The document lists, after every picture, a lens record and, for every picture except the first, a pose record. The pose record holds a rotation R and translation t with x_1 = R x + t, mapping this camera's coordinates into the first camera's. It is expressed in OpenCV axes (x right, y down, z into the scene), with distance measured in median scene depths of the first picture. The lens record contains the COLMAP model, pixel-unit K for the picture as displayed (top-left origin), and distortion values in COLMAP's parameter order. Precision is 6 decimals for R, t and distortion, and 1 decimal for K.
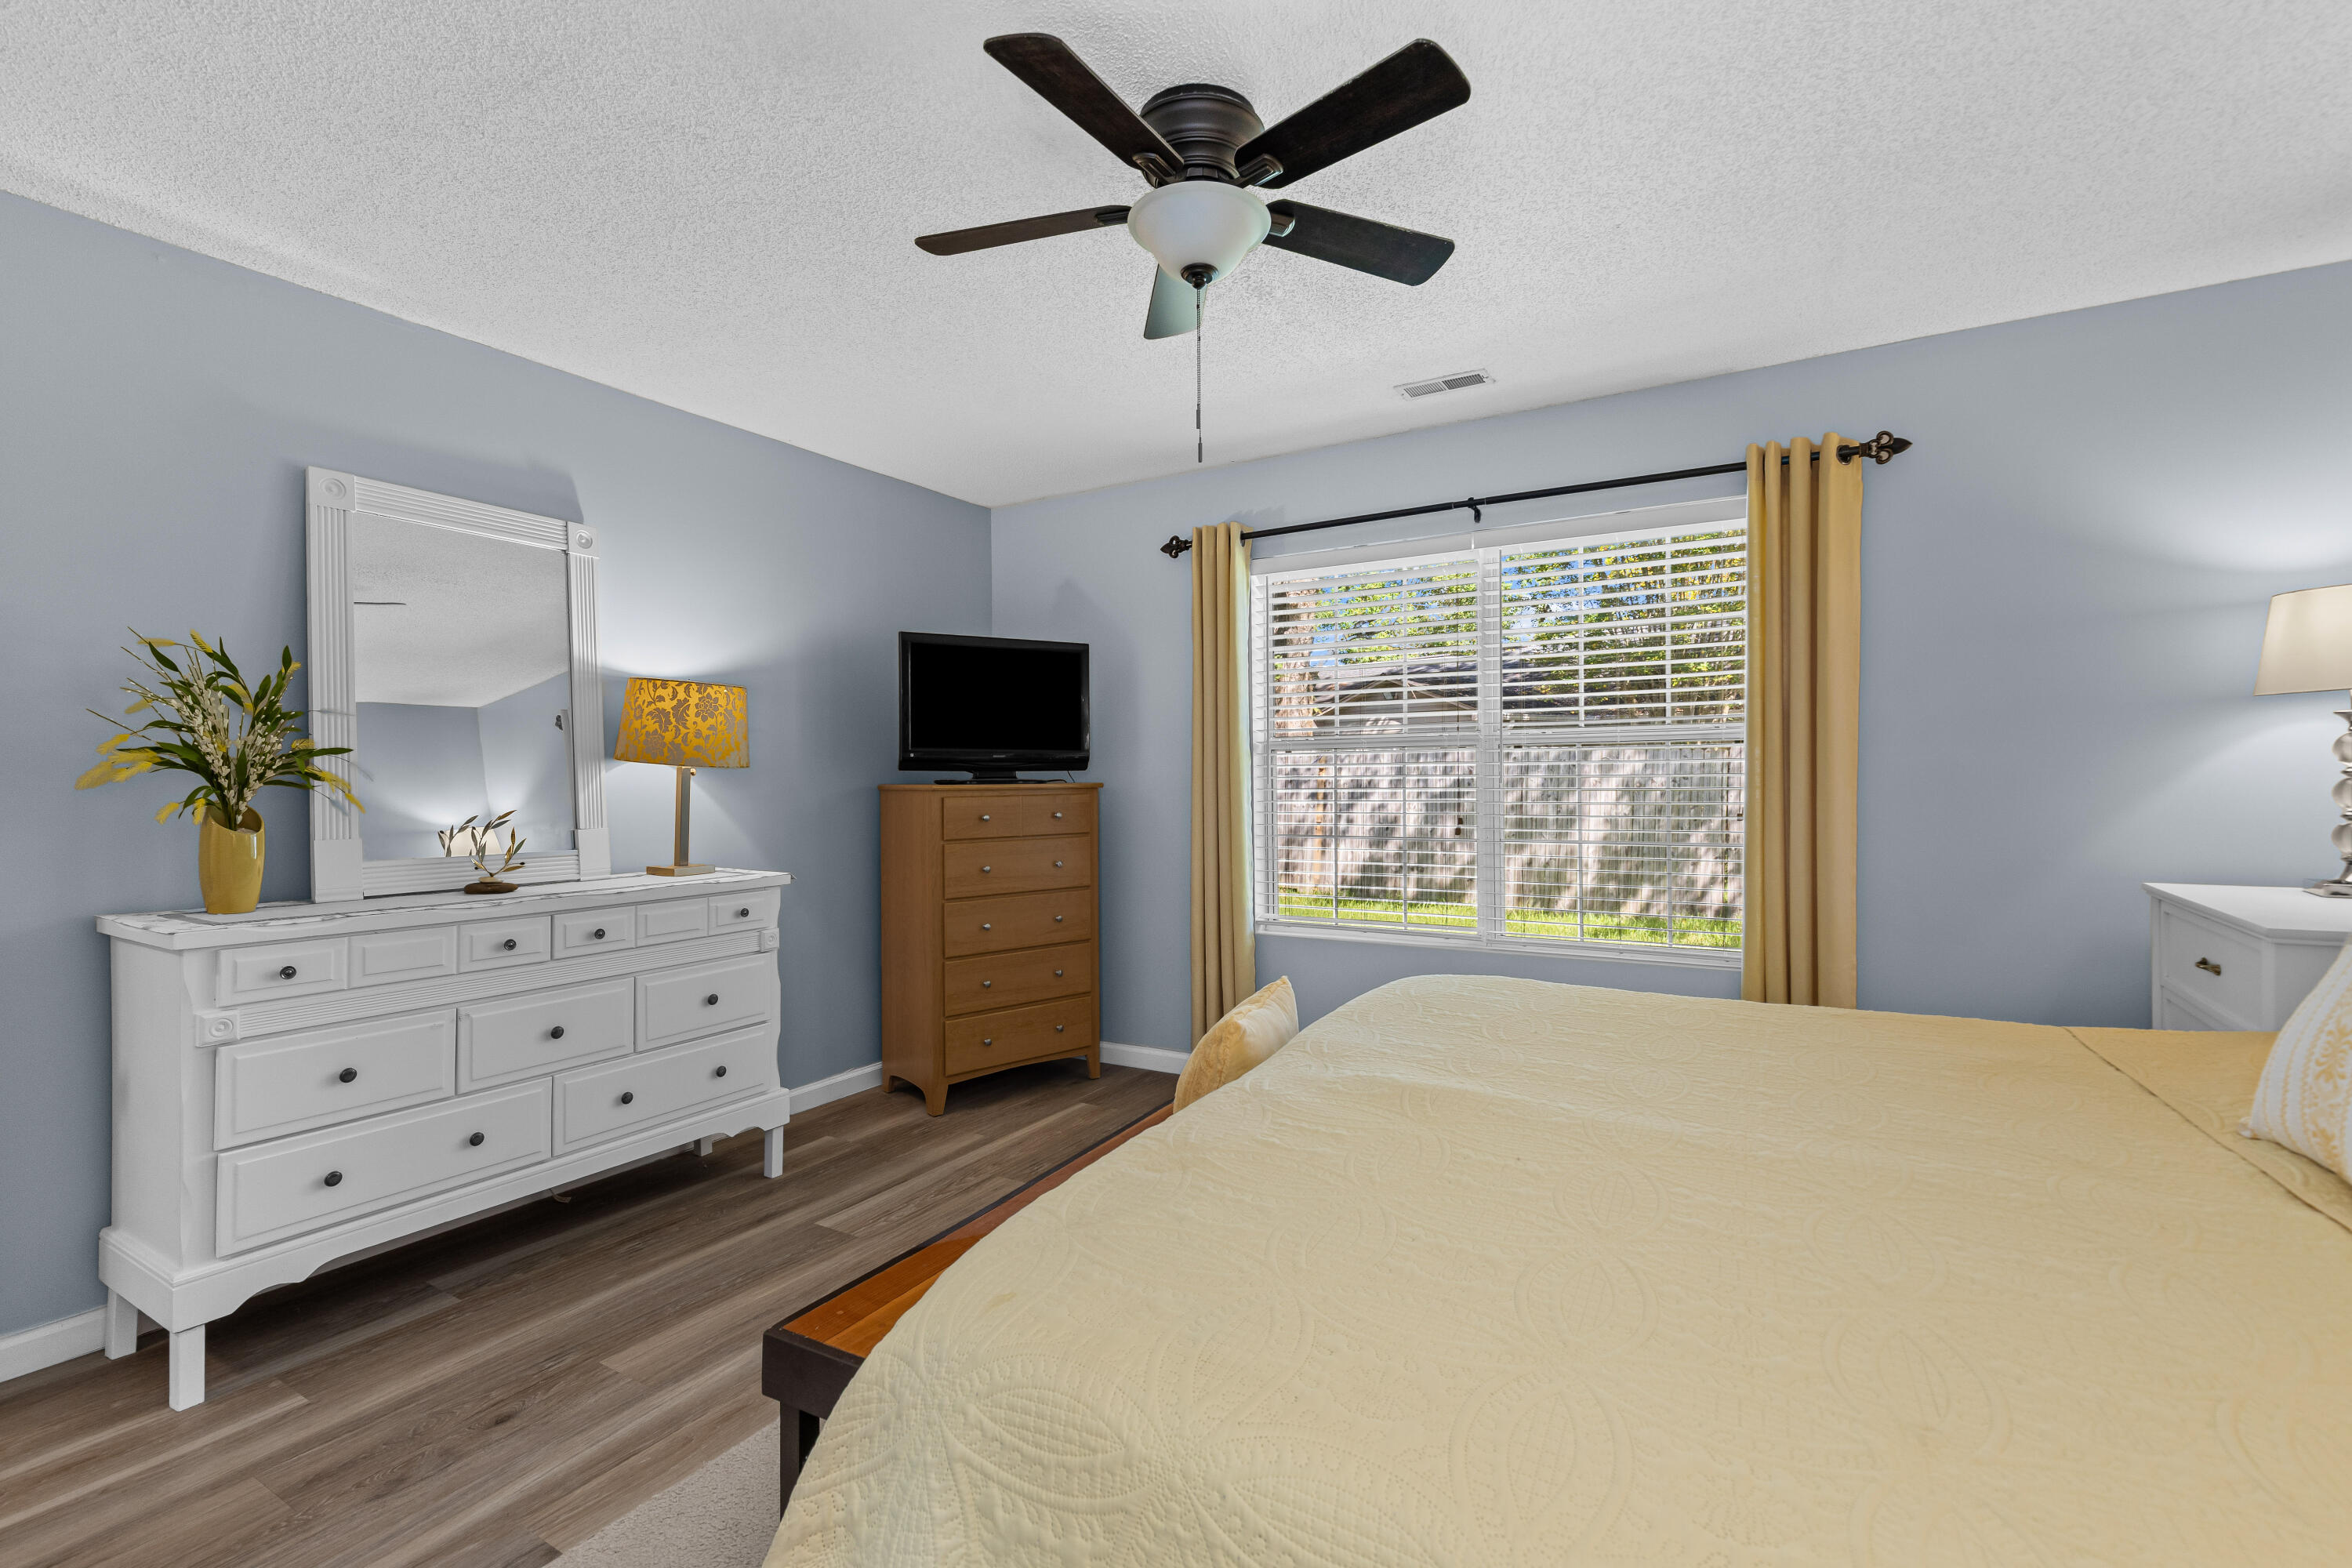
lens RADIAL K [[1060.0, 0, 1182.3], [0, 1060.0, 775.1], [0, 0, 1]] dist [0.007042, -0.000824]
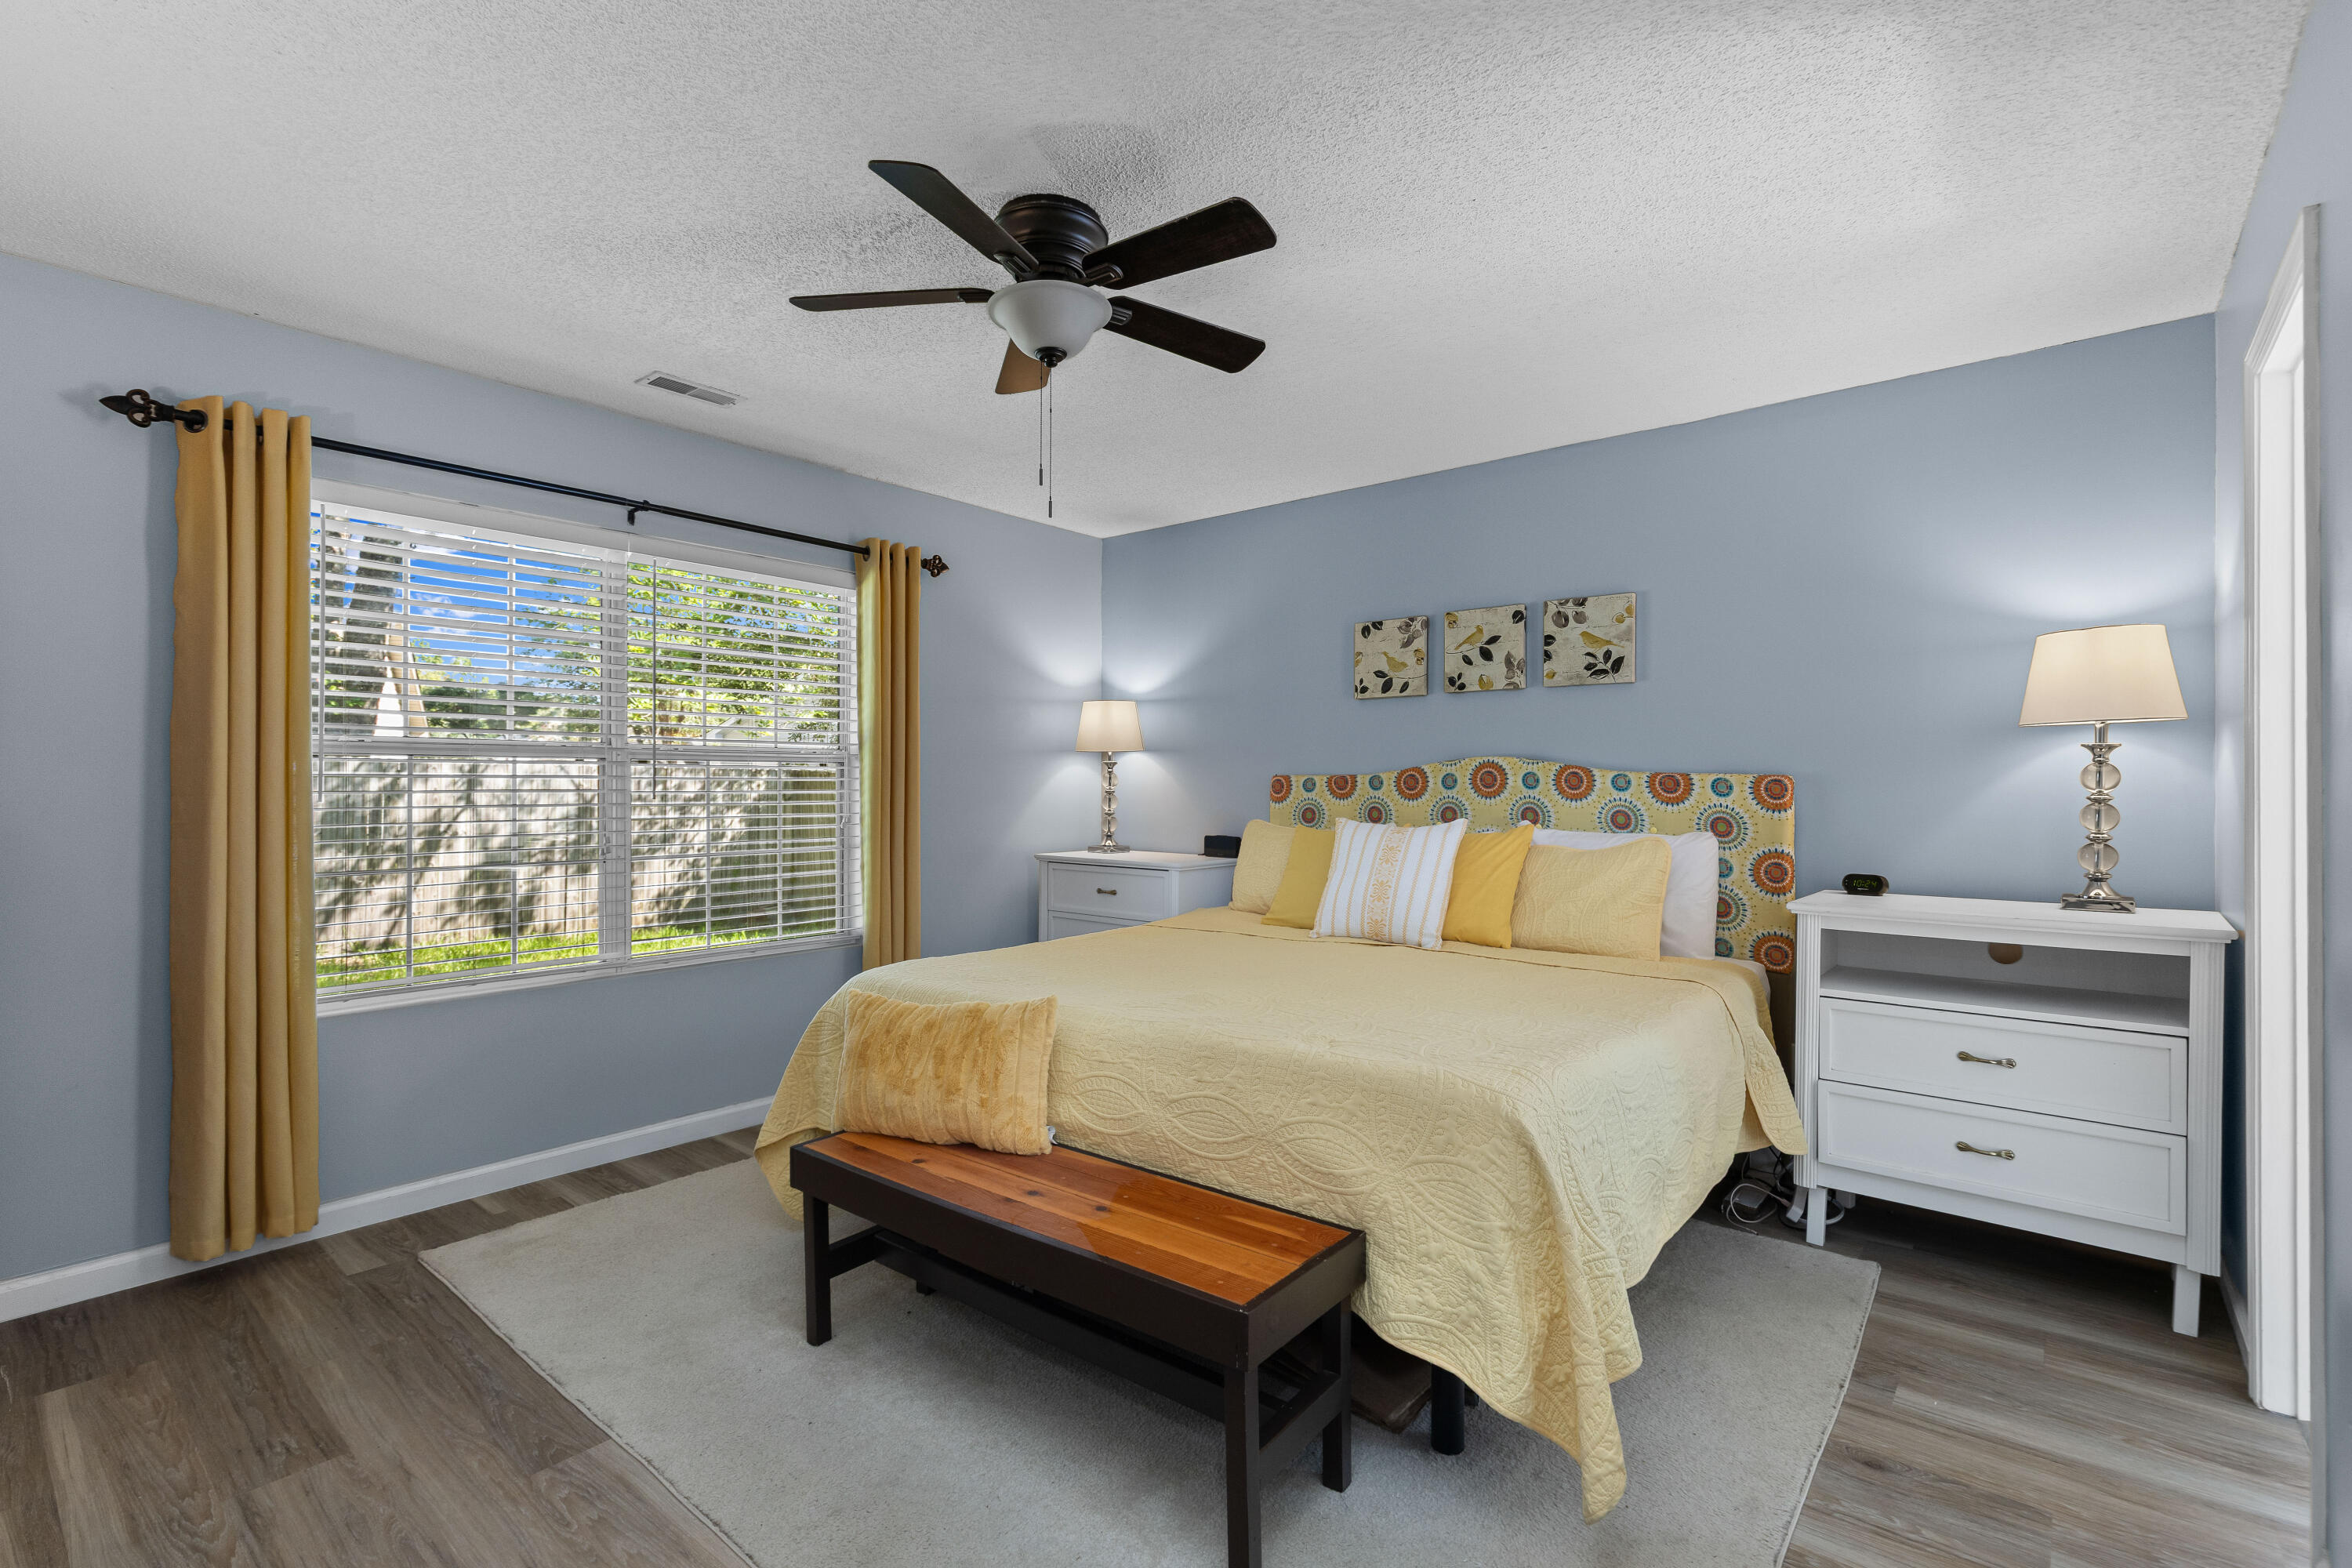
lens RADIAL K [[1060.0, 0, 1196.8], [0, 1060.0, 781.4], [0, 0, 1]] dist [0.007042, -0.000824]
pose [[0.148563, 0.013731, 0.988808, -0.619438], [-0.001954, 0.999906, -0.013592, 0.003735], [-0.988901, 0.000087, 0.148576, 0.380548]]
